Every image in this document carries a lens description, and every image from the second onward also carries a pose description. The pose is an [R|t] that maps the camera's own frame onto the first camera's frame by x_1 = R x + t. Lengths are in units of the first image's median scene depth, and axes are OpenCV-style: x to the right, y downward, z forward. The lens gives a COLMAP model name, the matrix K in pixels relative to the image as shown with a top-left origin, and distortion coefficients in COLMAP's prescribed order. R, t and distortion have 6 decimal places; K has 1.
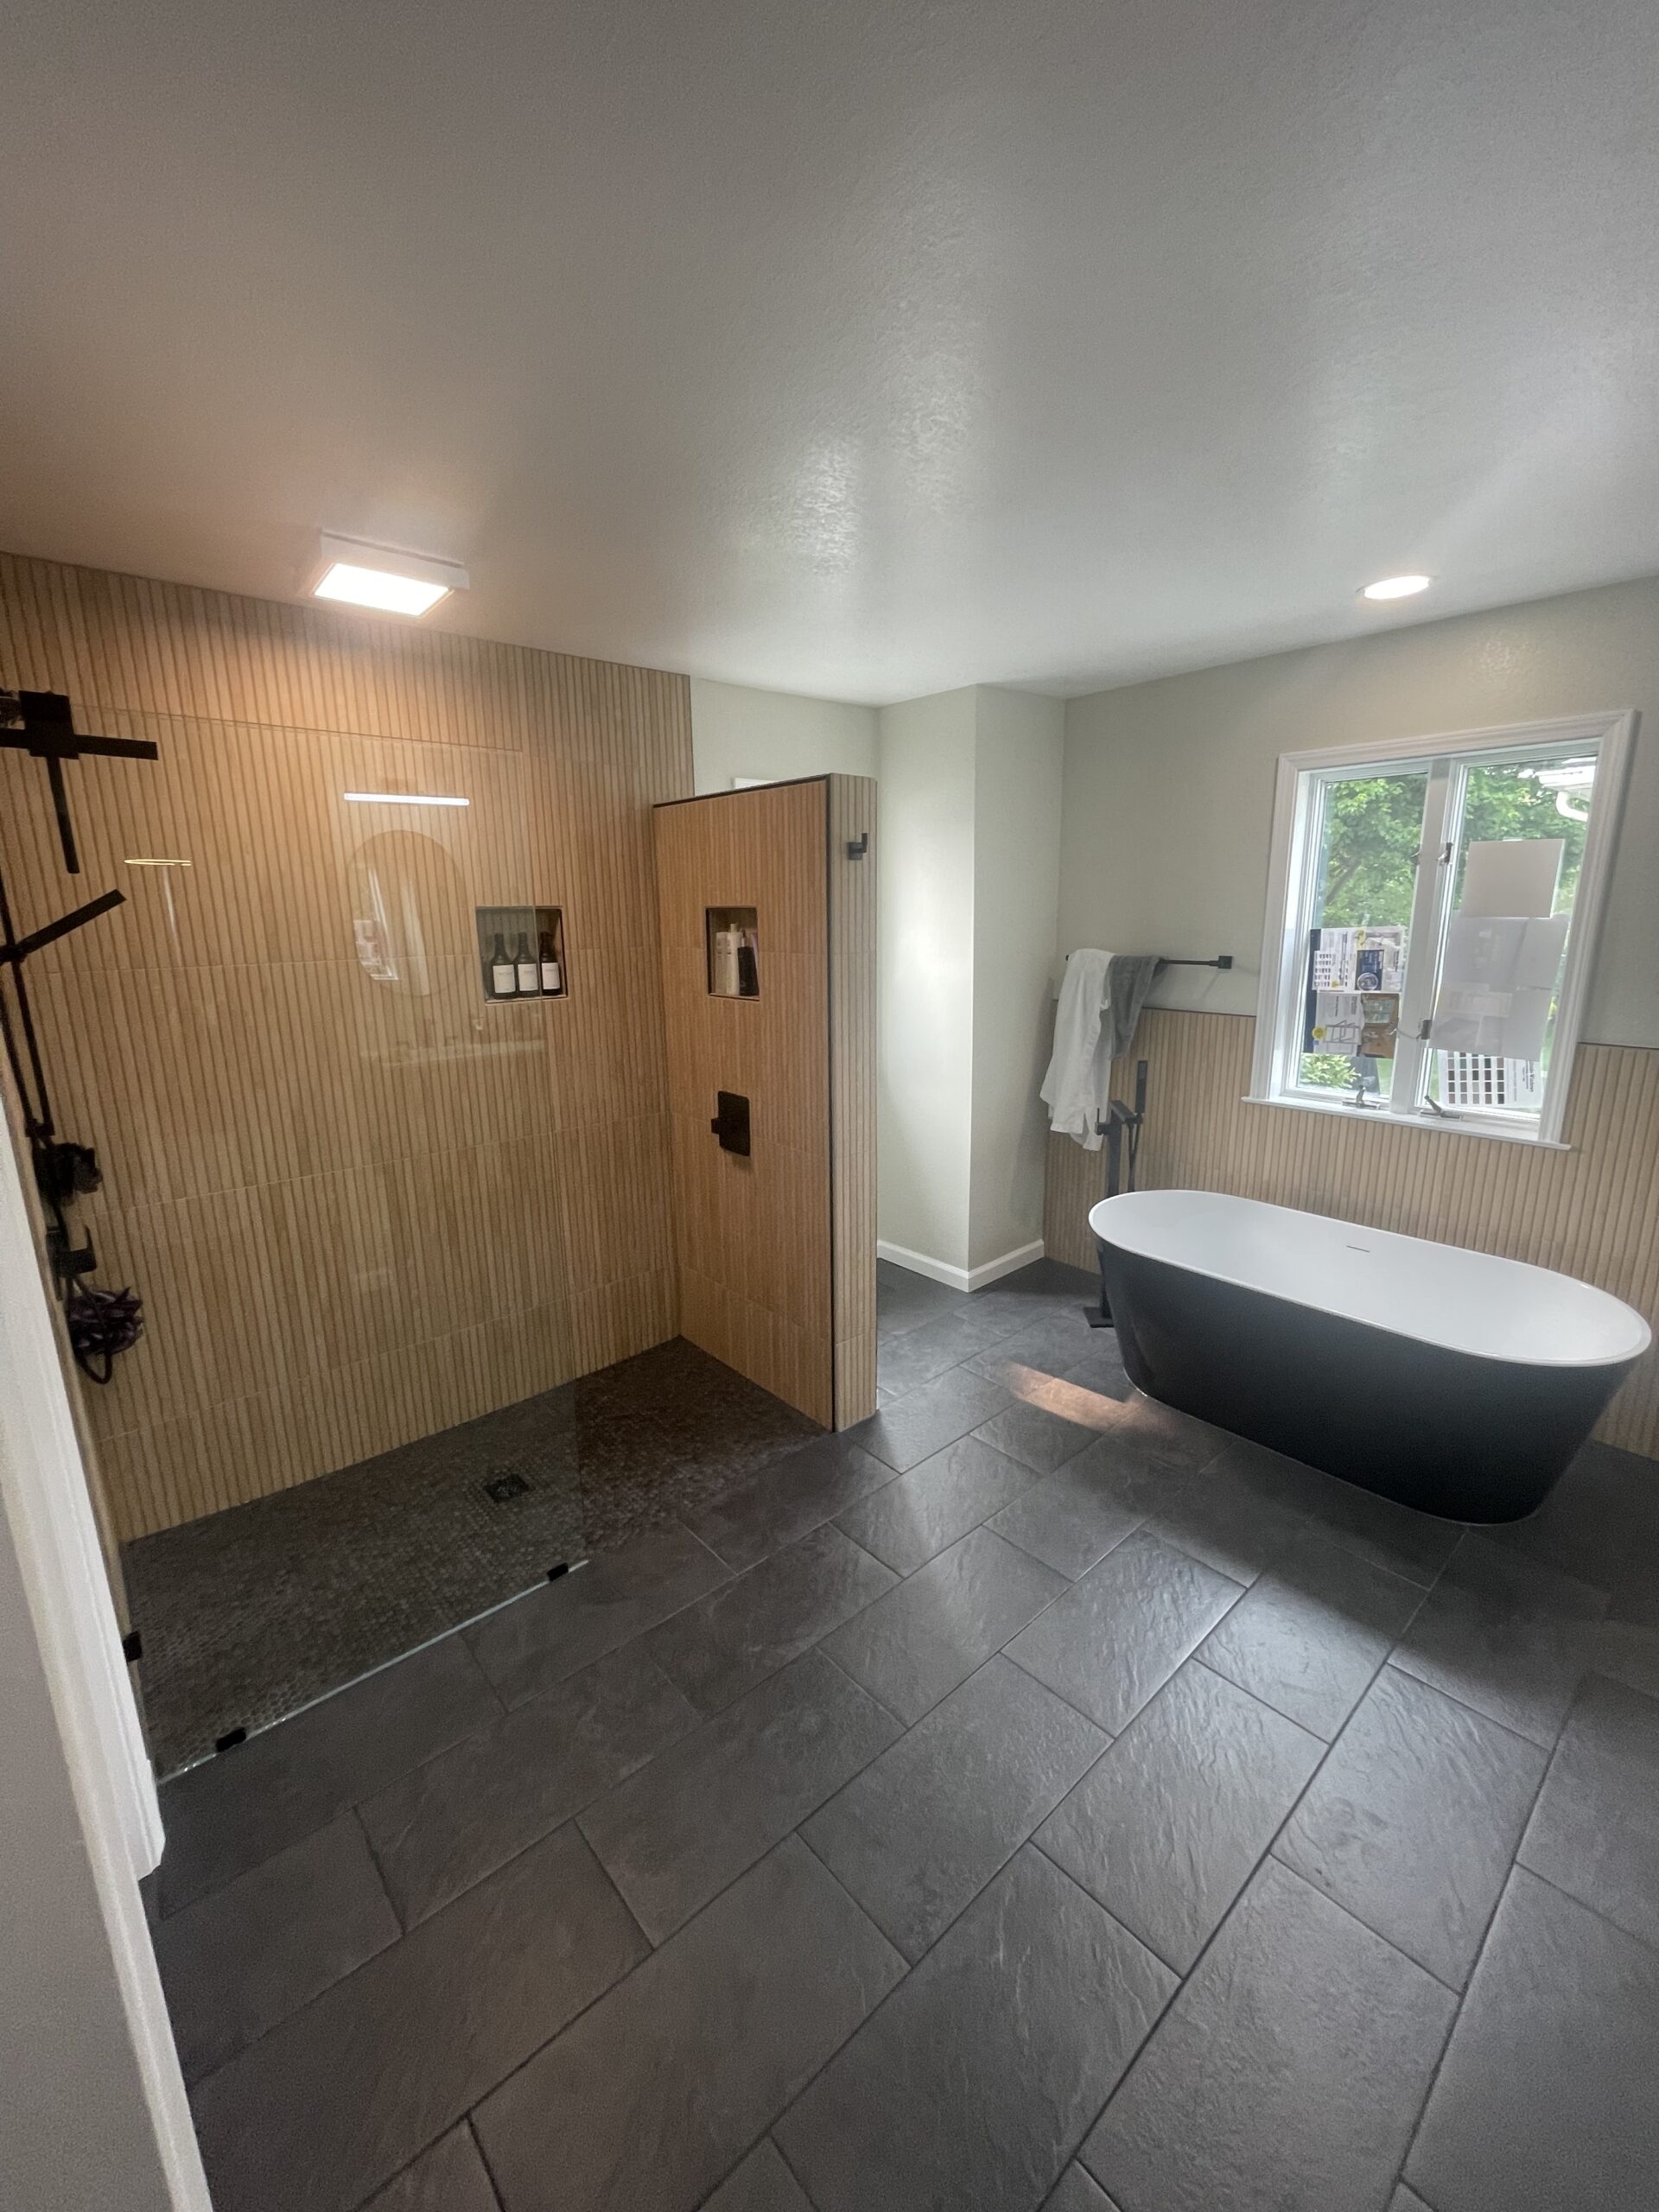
lens RADIAL K [[896.9, 0, 829.5], [0, 896.9, 1106.0], [0, 0, 1]] dist [-0.003628, 0.000556]
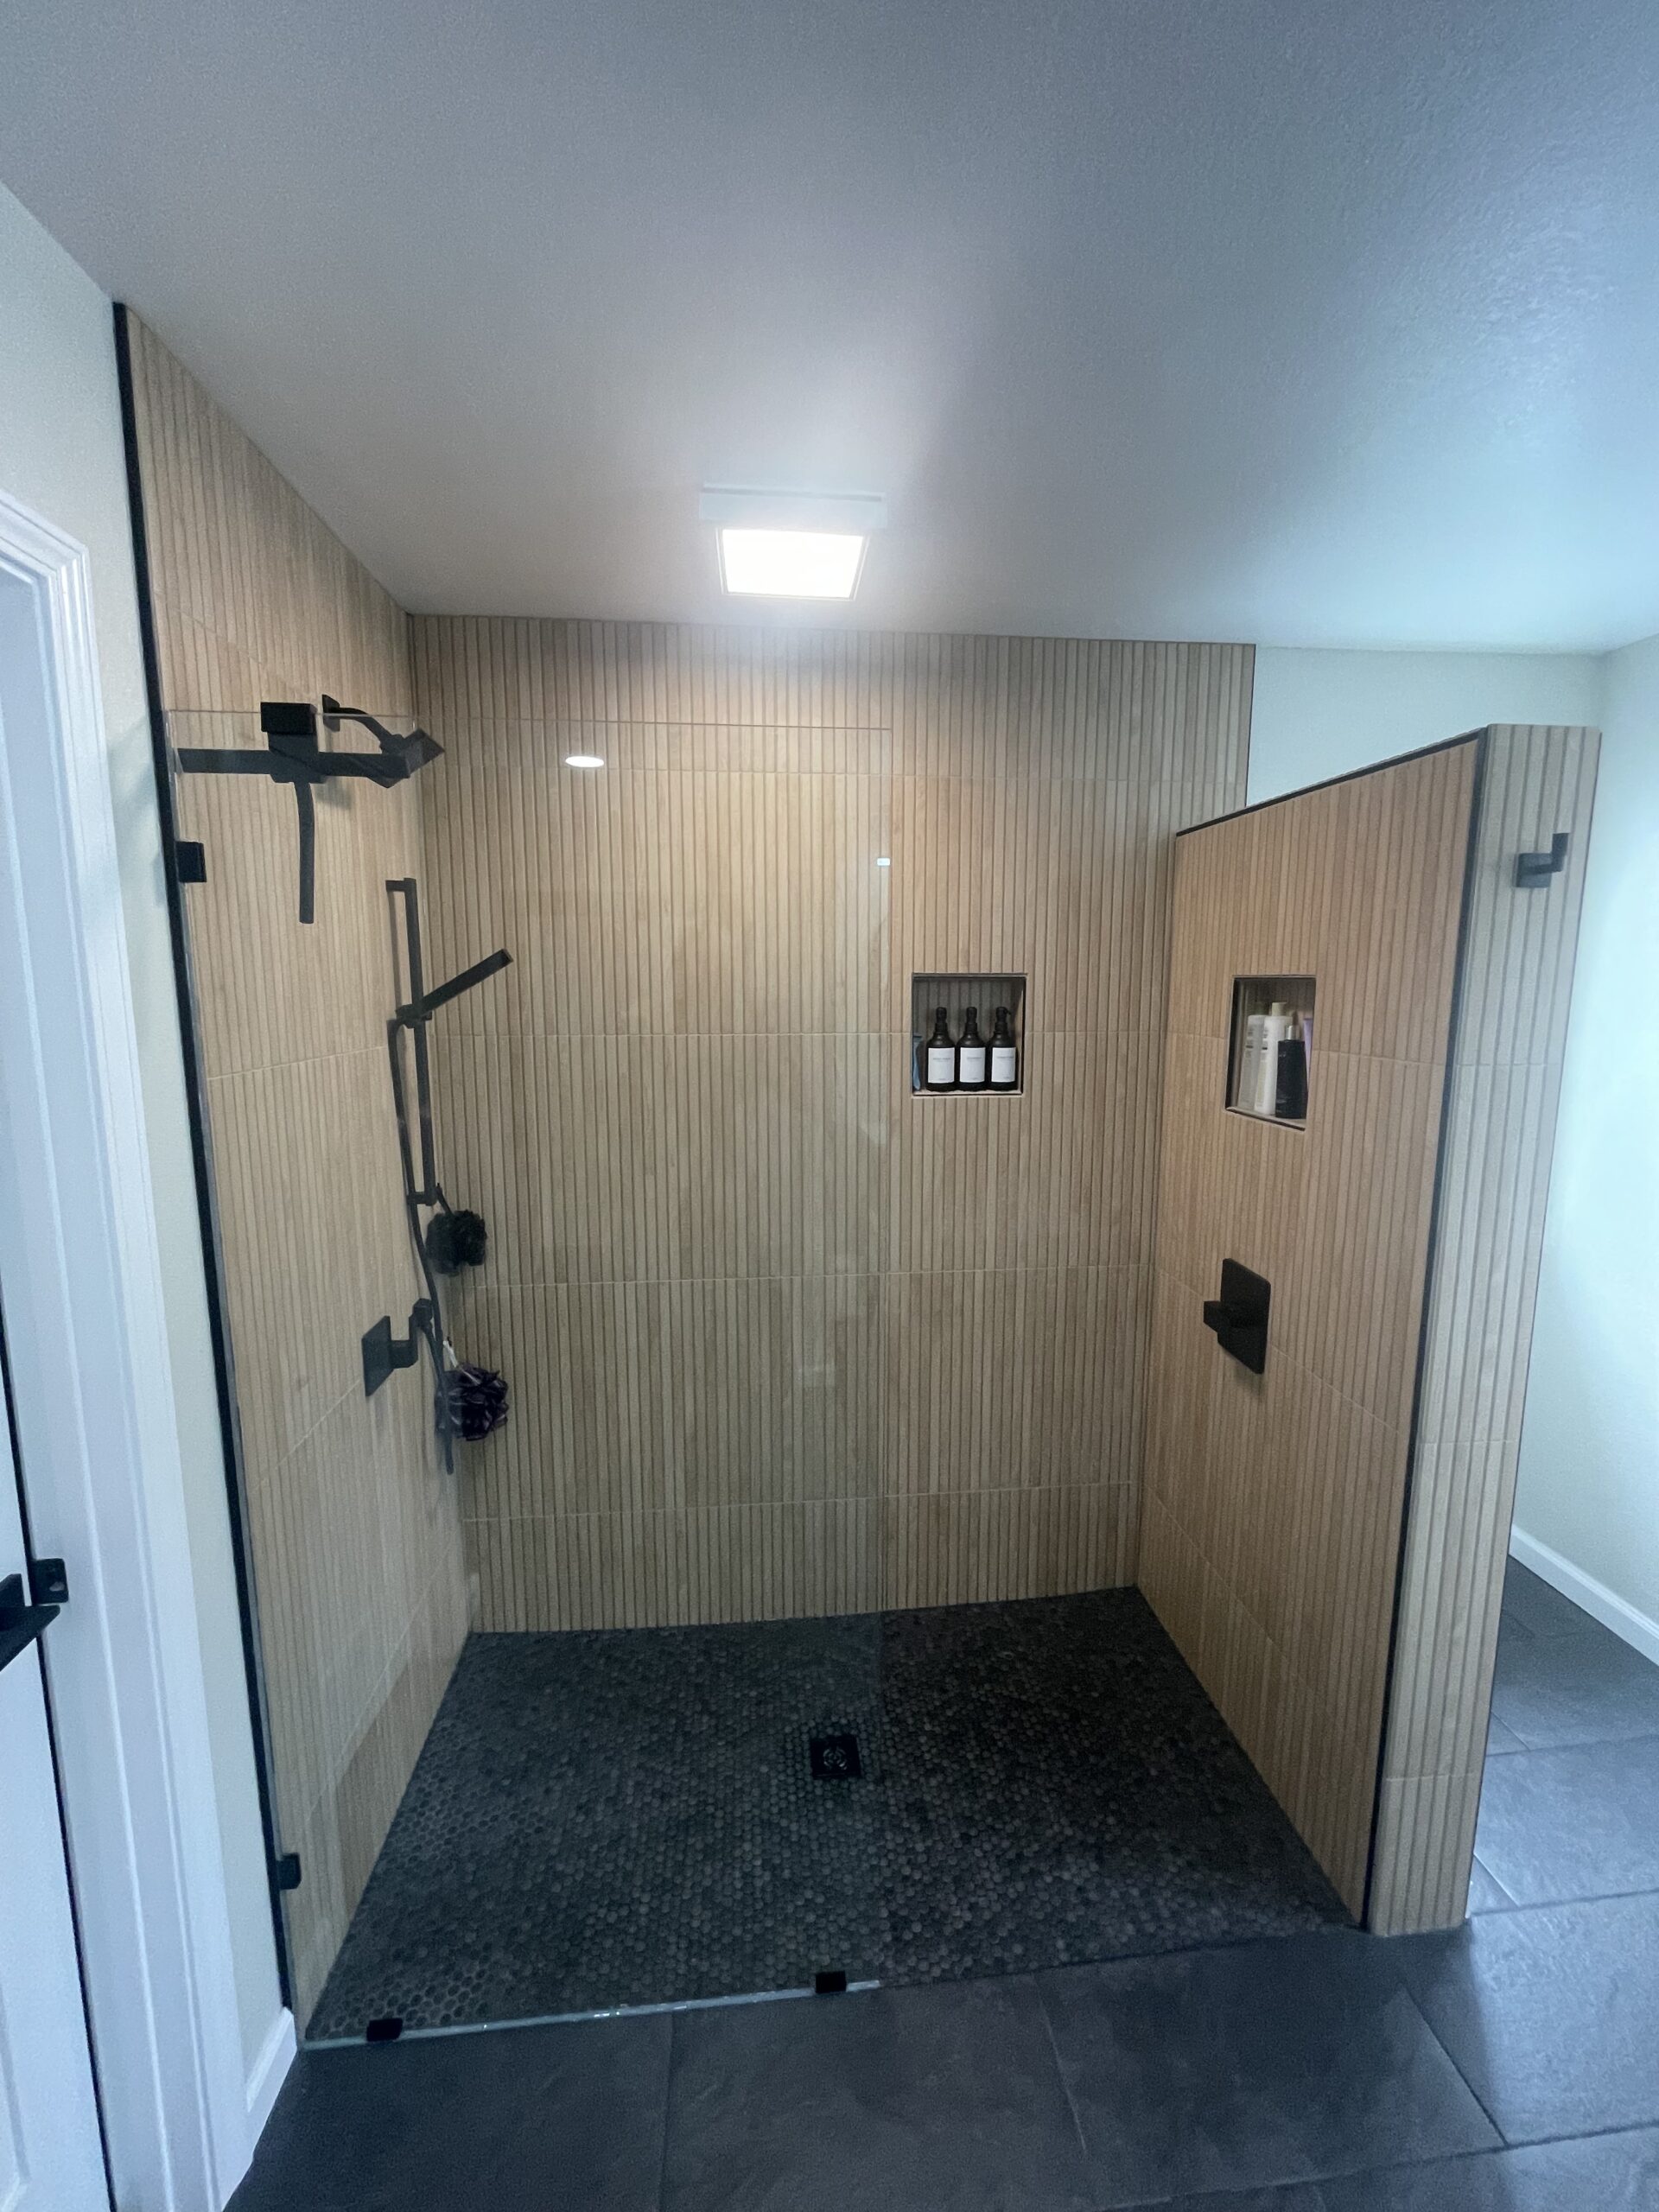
lens RADIAL K [[896.9, 0, 829.5], [0, 896.9, 1106.0], [0, 0, 1]] dist [-0.003628, 0.000556]
pose [[0.809877, 0.092748, -0.579220, 0.010057], [-0.136239, 0.990161, -0.031943, -0.069390], [0.570559, 0.104782, 0.814545, 0.319107]]
